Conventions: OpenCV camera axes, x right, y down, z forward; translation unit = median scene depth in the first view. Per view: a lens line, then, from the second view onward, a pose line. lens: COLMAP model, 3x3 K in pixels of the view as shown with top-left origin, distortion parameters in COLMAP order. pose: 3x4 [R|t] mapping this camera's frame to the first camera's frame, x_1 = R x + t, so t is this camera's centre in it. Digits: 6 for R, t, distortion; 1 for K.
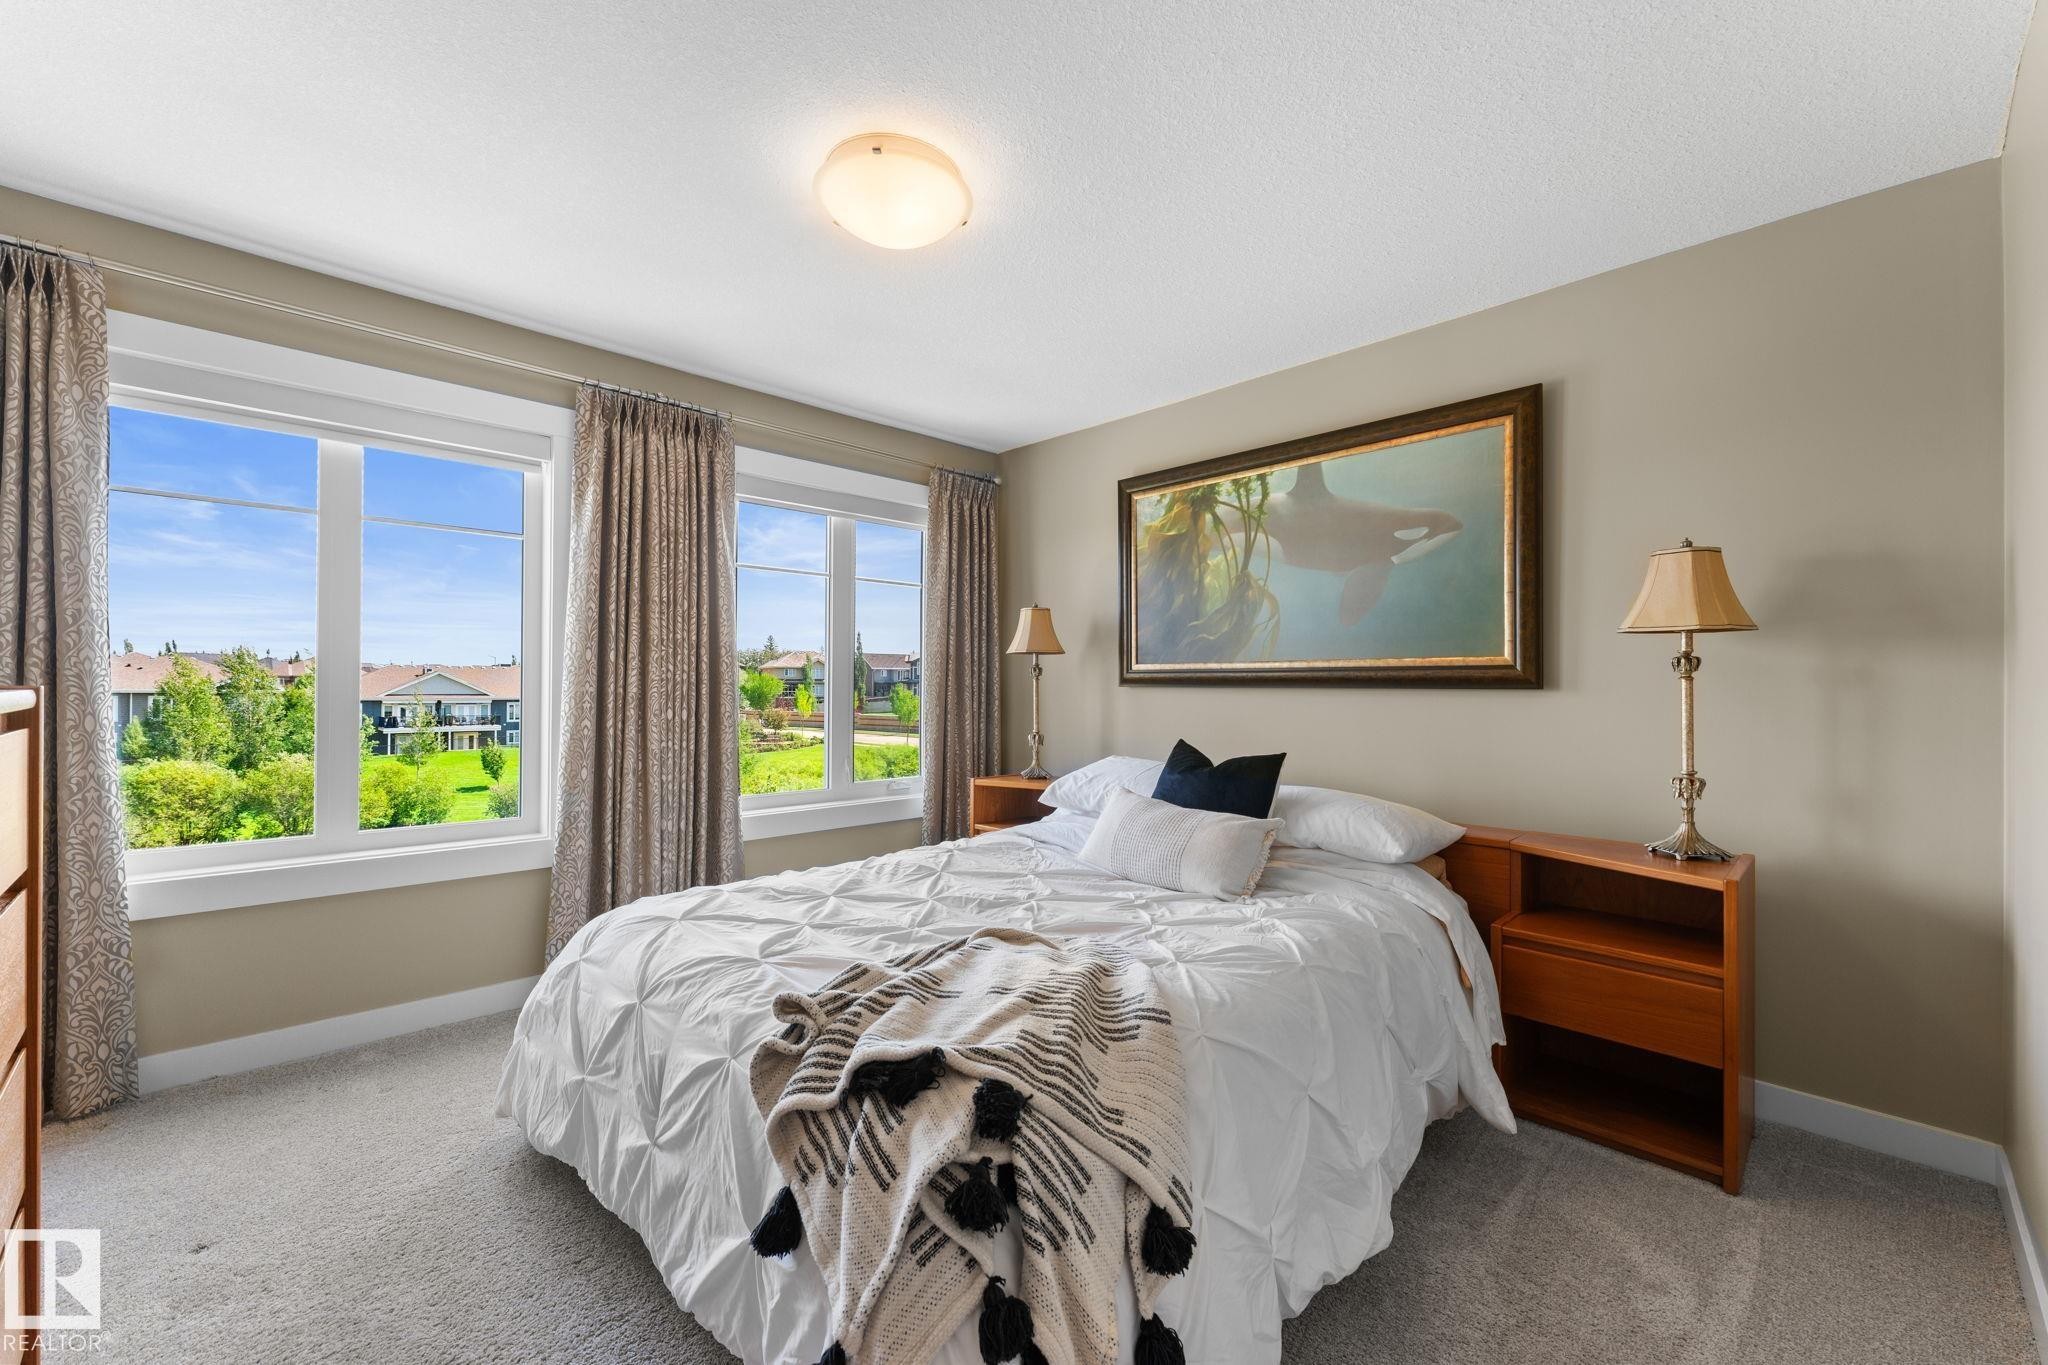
lens RADIAL K [[808.9, 0, 1018.3], [0, 808.9, 676.6], [0, 0, 1]] dist [-0.000141, 0.000017]
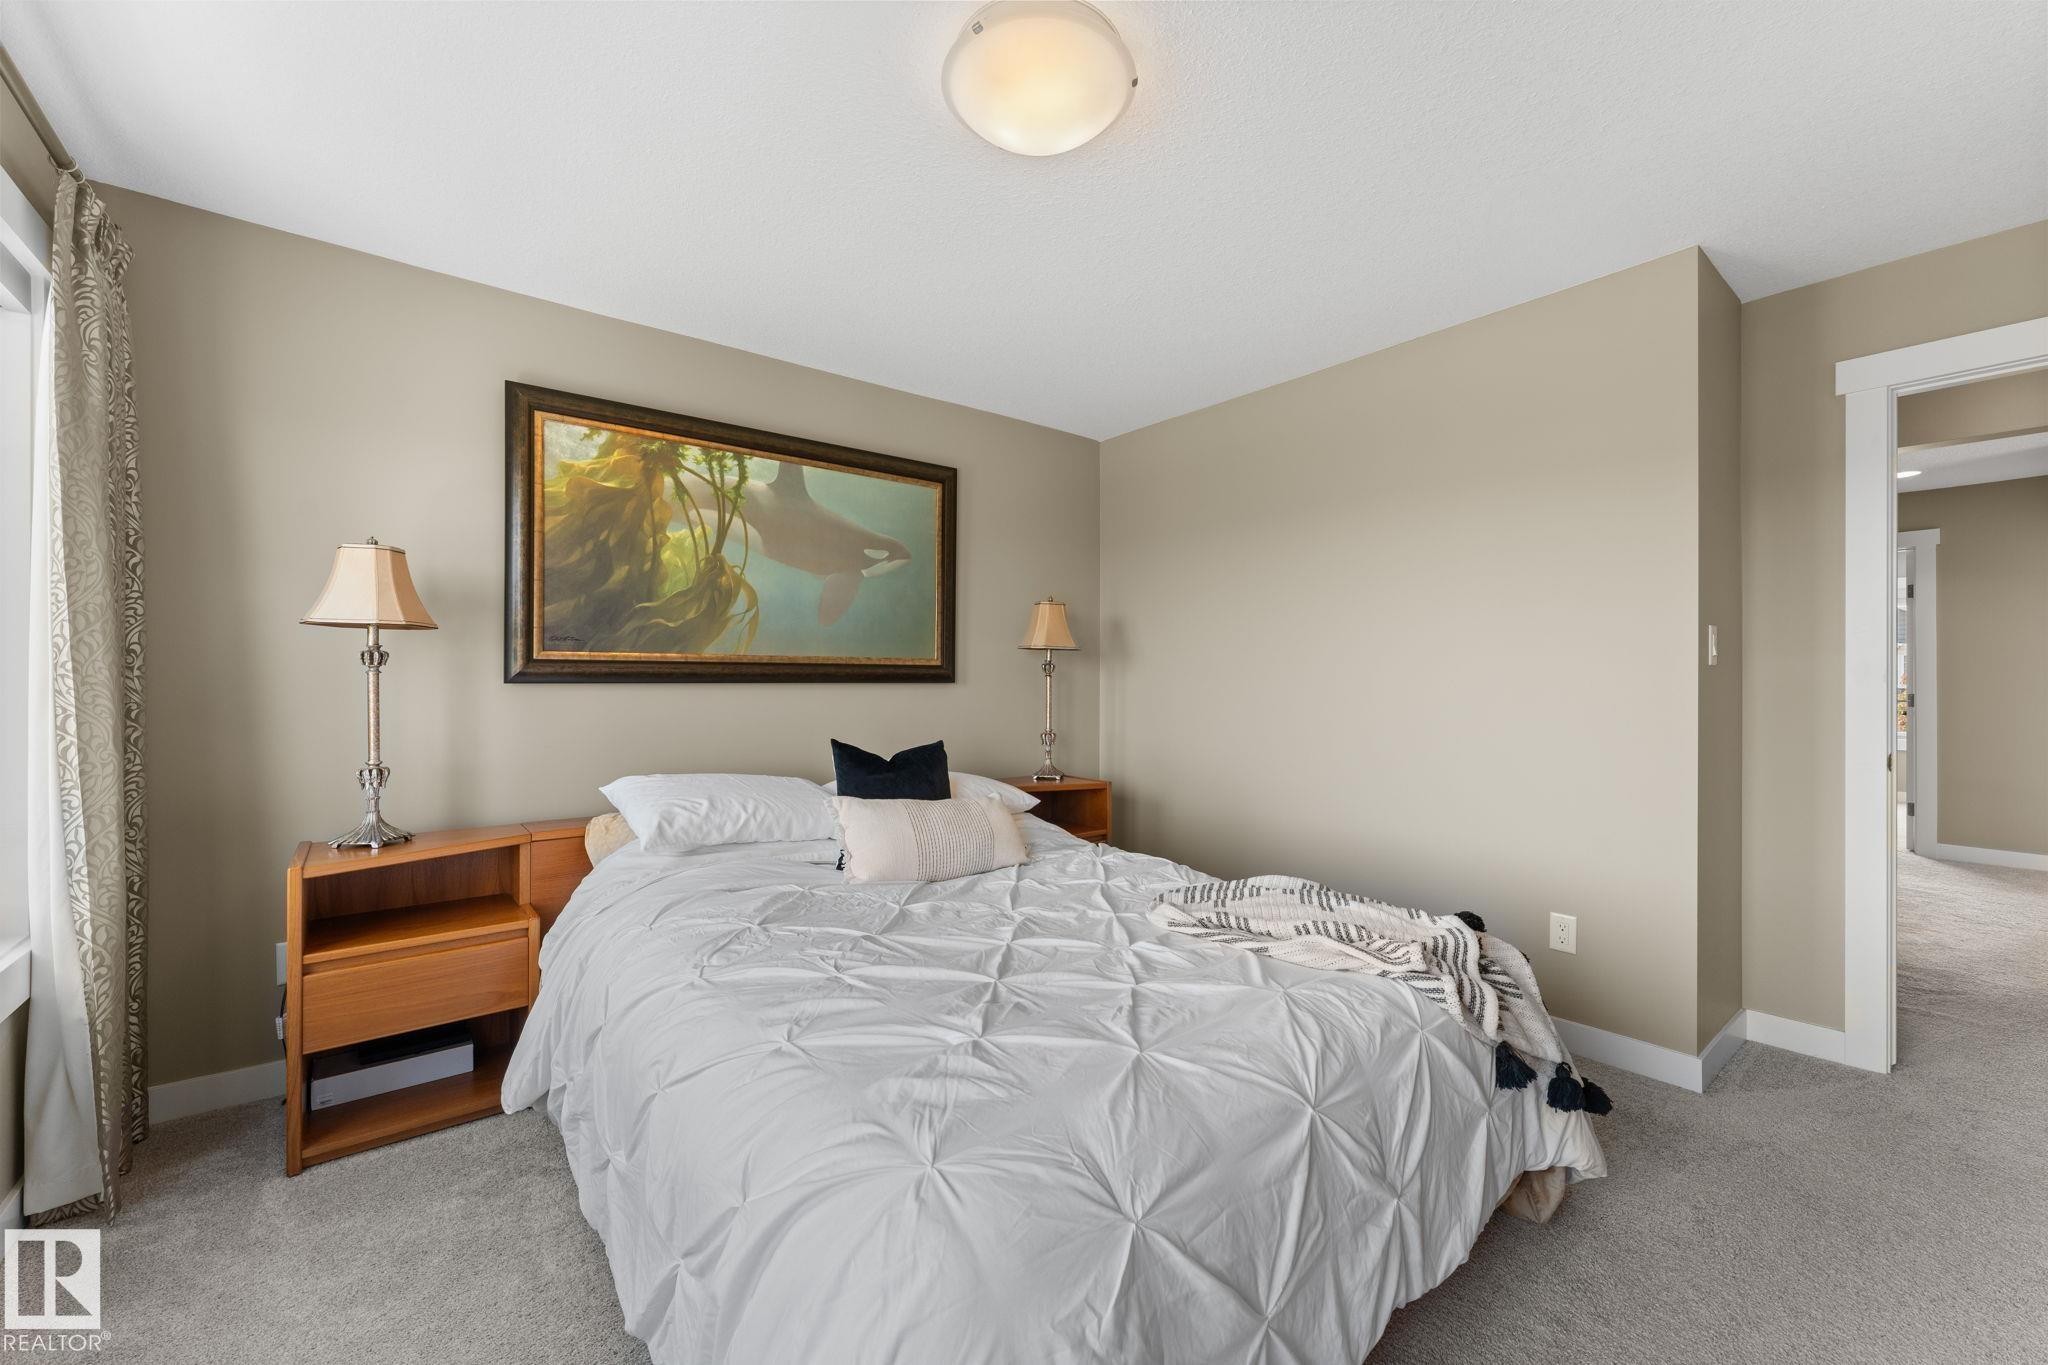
lens RADIAL K [[808.9, 0, 981.5], [0, 808.9, 679.3], [0, 0, 1]] dist [-0.000141, 0.000017]
pose [[0.112545, -0.002320, 0.993644, -0.582739], [-0.009753, 0.999947, 0.003440, 0.003489], [-0.993599, -0.010078, 0.112517, 0.598306]]
